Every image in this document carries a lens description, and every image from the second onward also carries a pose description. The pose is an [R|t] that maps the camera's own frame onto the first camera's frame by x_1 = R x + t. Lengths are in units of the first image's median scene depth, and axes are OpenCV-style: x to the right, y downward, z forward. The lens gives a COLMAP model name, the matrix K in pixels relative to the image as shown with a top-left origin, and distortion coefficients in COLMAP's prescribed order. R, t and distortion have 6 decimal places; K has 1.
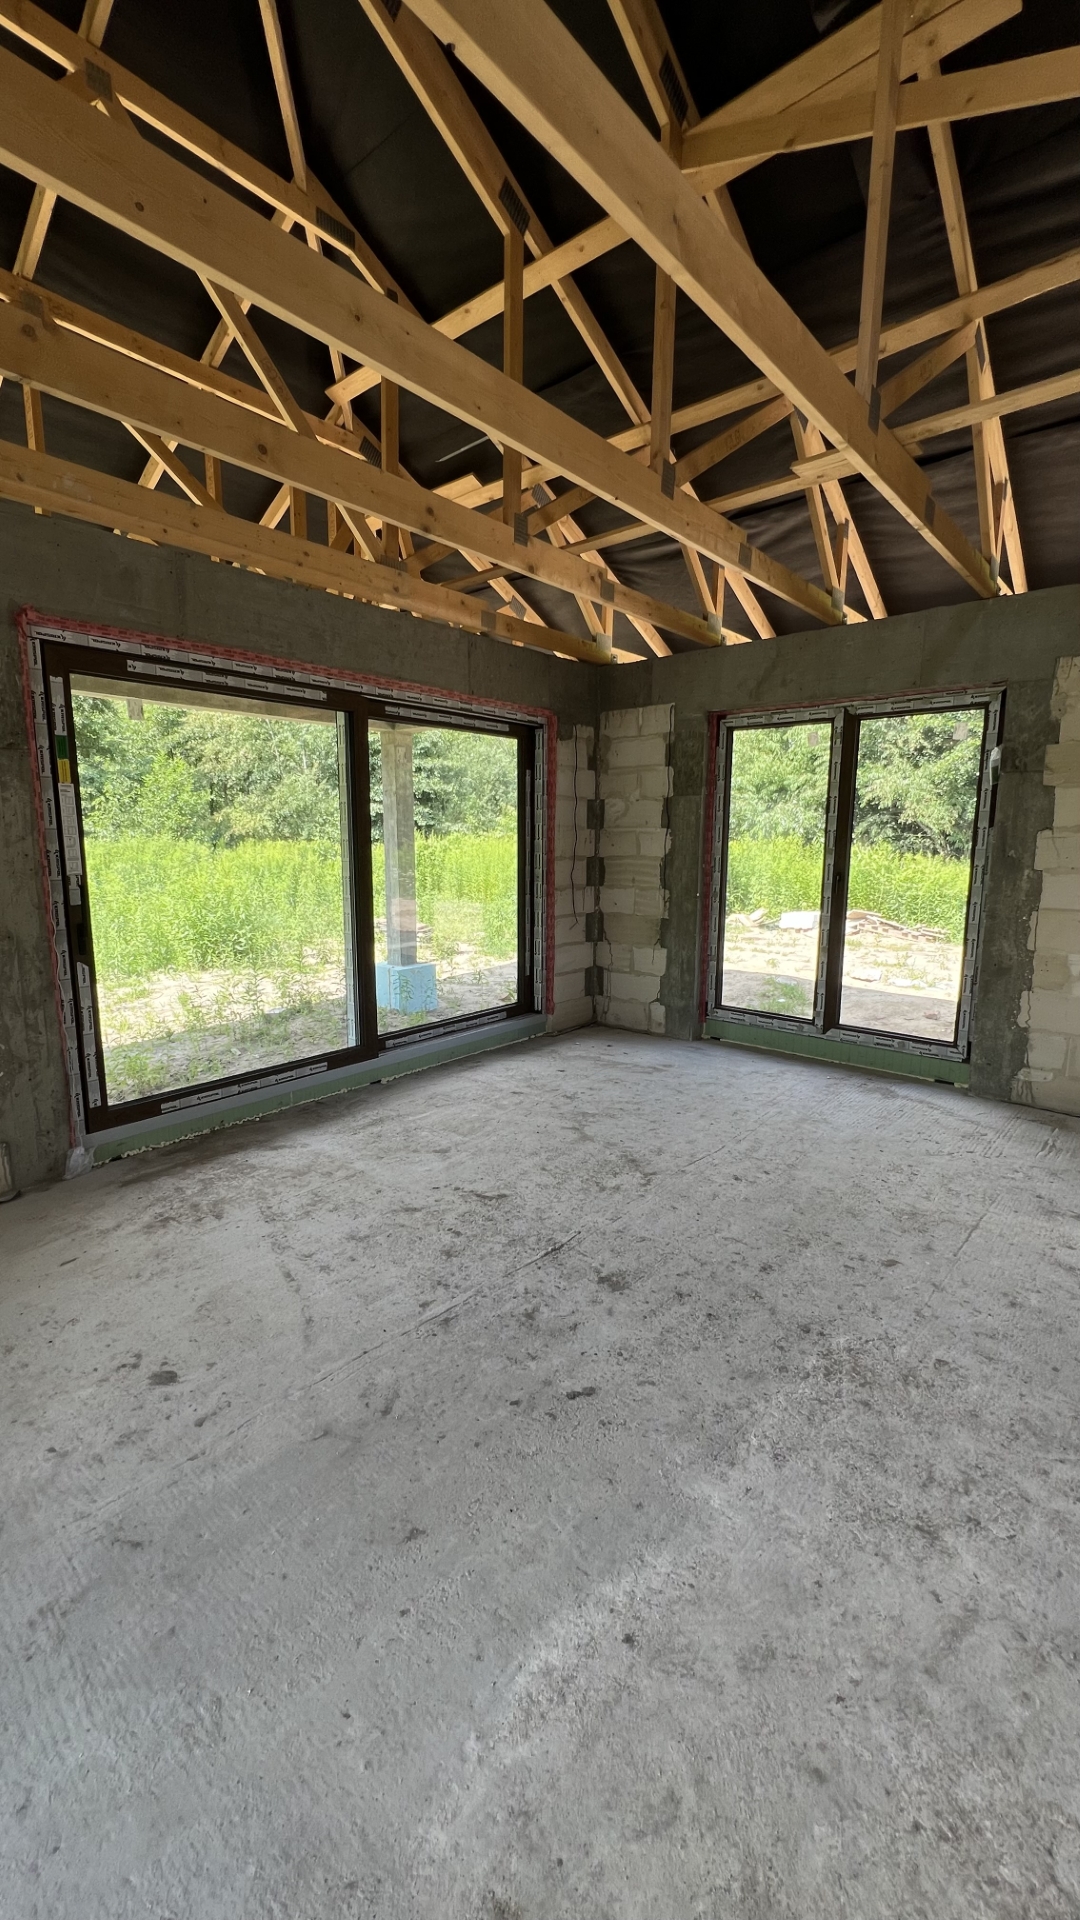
lens RADIAL K [[768.5, 0, 532.7], [0, 768.5, 962.8], [0, 0, 1]] dist [-0.013244, -0.000367]
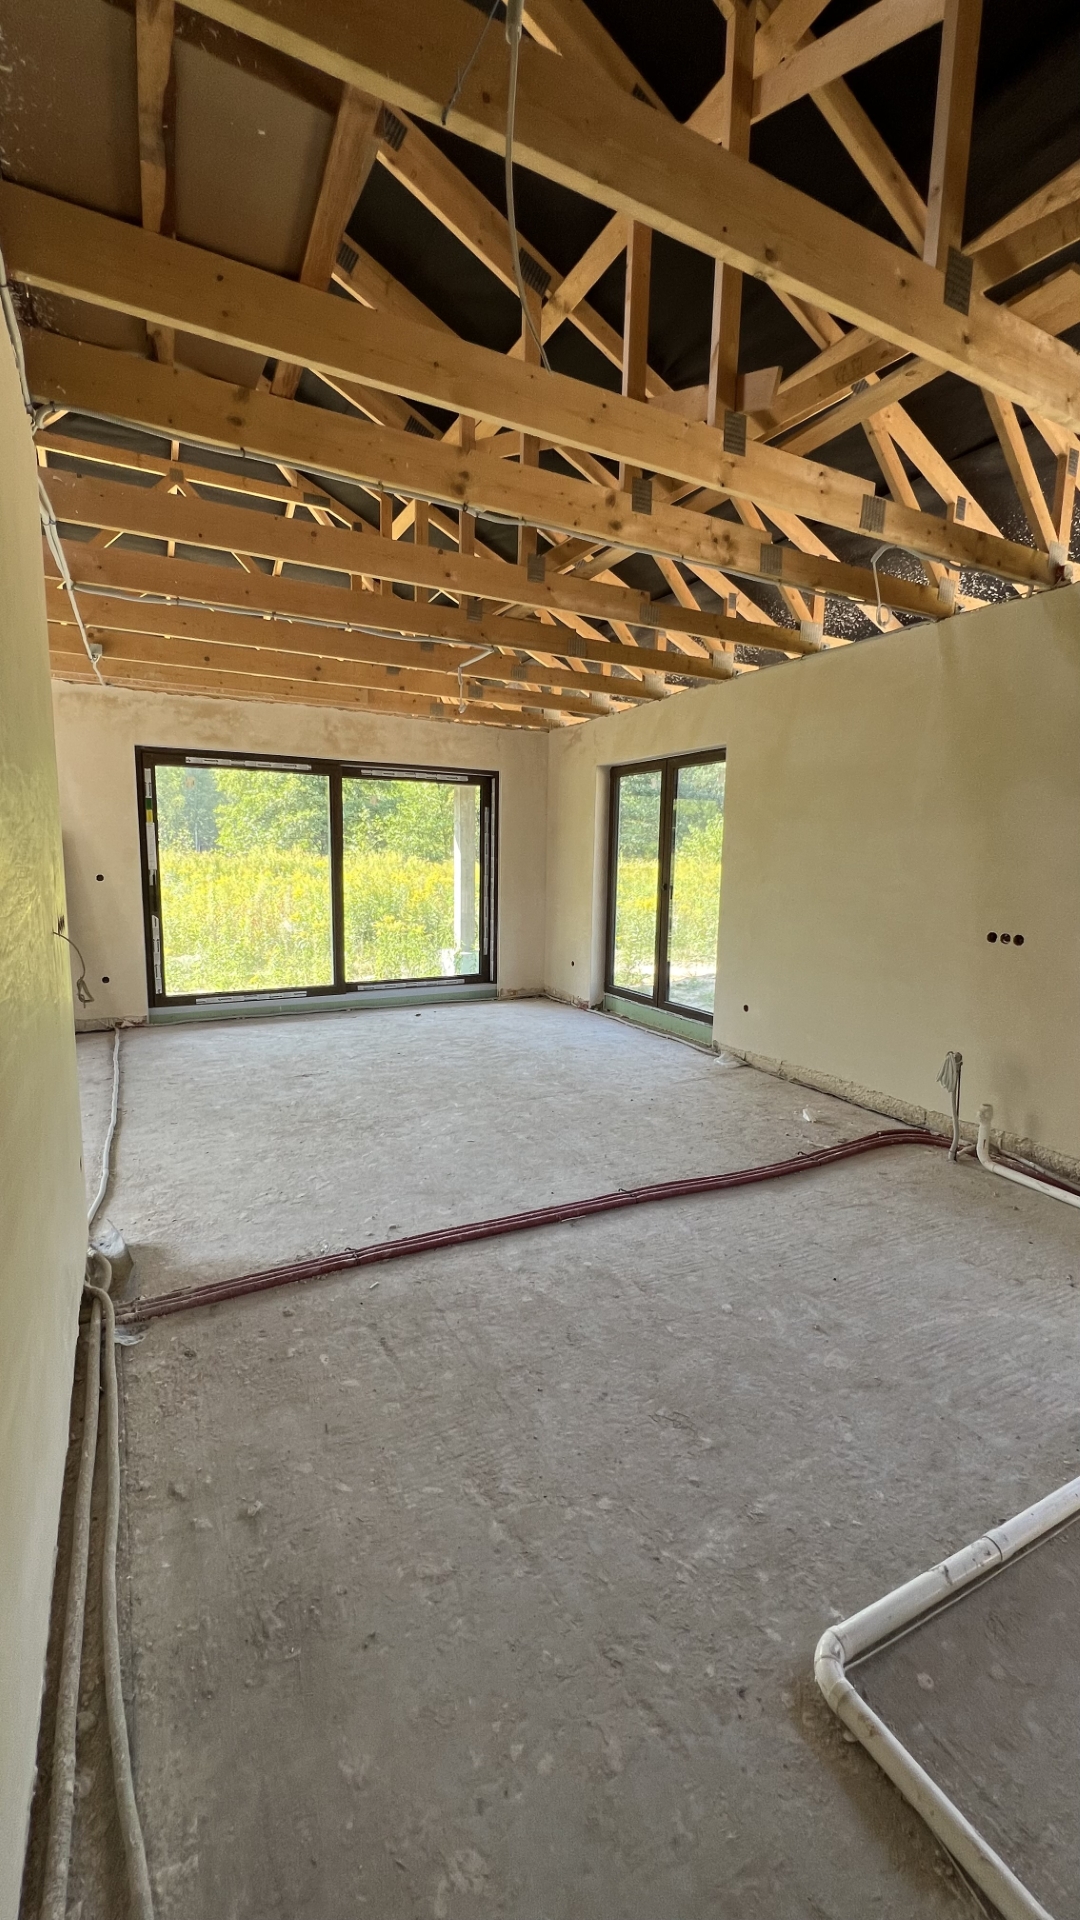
lens RADIAL K [[768.5, 0, 536.4], [0, 768.5, 961.3], [0, 0, 1]] dist [-0.013244, -0.000367]
pose [[0.937809, 0.062474, -0.341485, 0.698223], [-0.071697, 0.997322, -0.014441, 0.052786], [0.339668, 0.038026, 0.939776, -0.333502]]
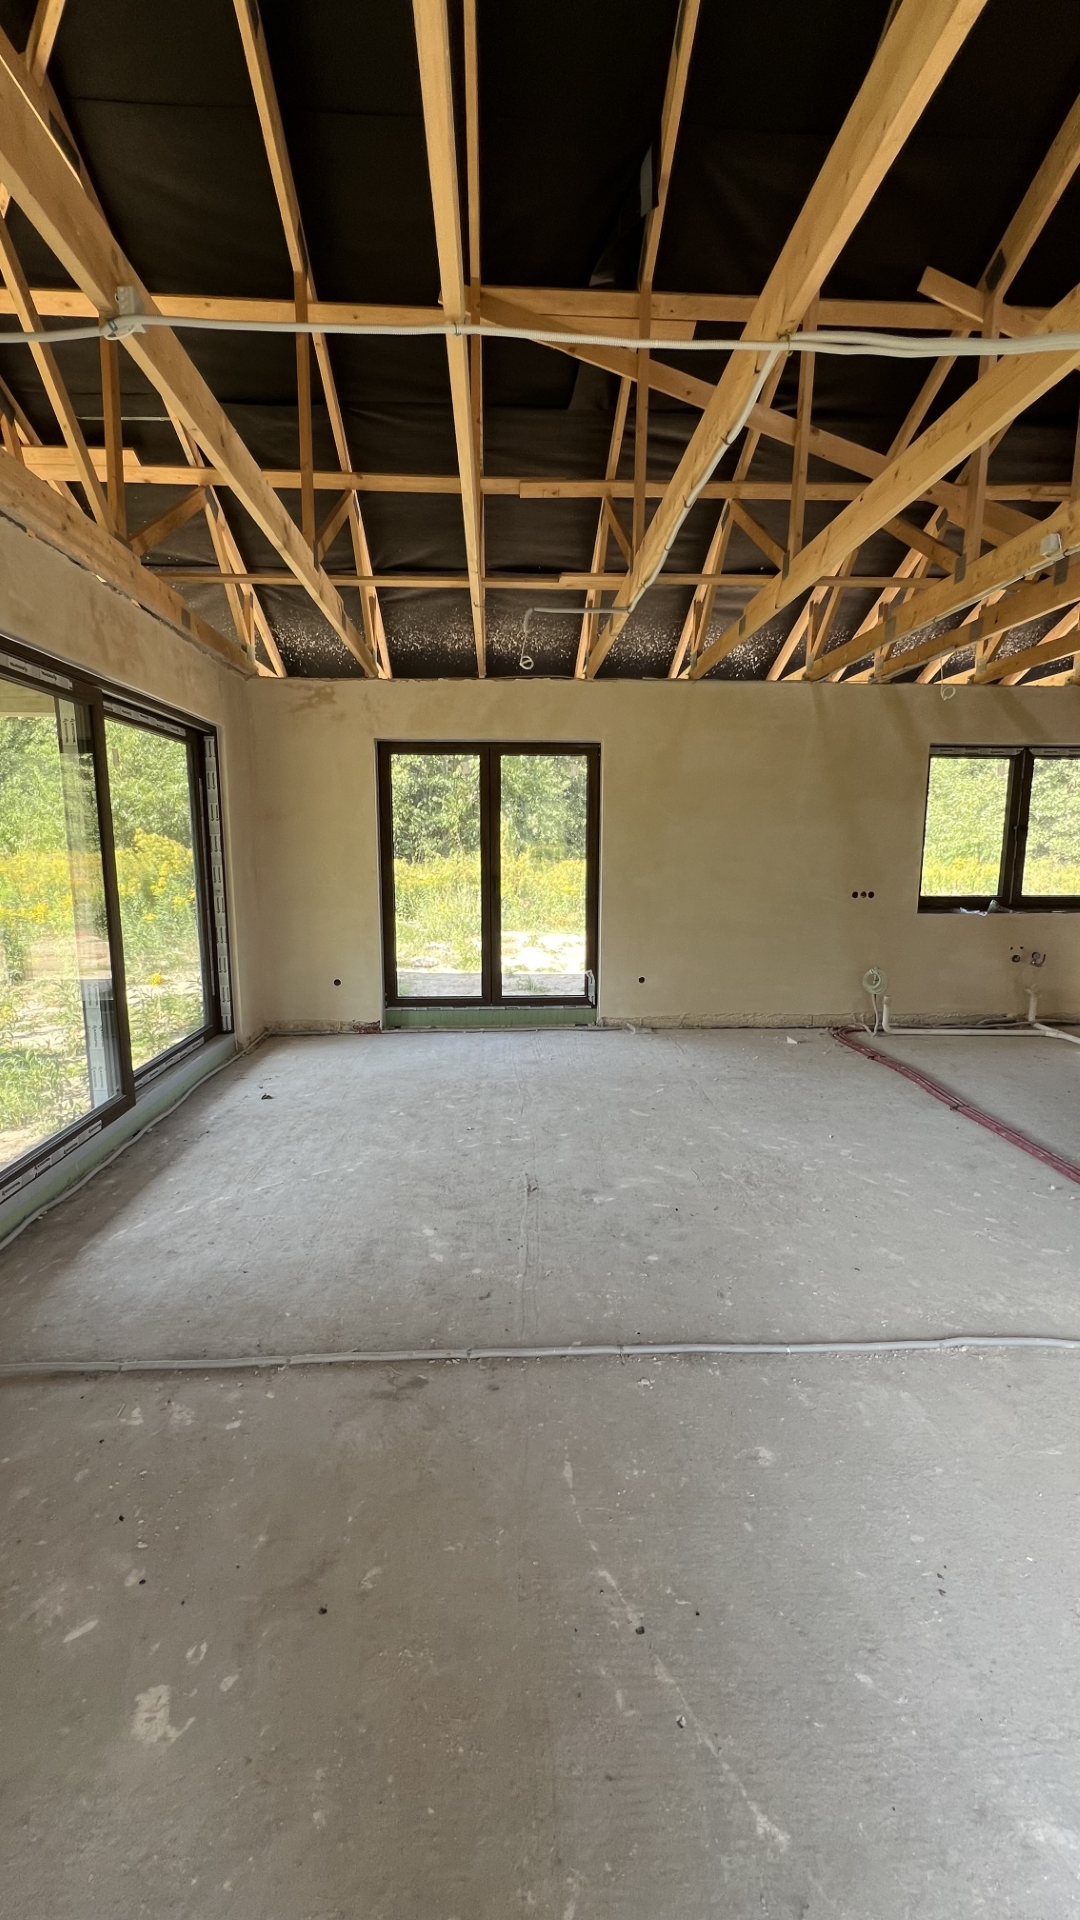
lens RADIAL K [[768.5, 0, 537.5], [0, 768.5, 962.0], [0, 0, 1]] dist [-0.013244, -0.000367]
pose [[0.718747, -0.110948, 0.686363, -0.464082], [0.112584, 0.992730, 0.042576, -0.025087], [-0.686096, 0.046672, 0.726012, 0.044082]]
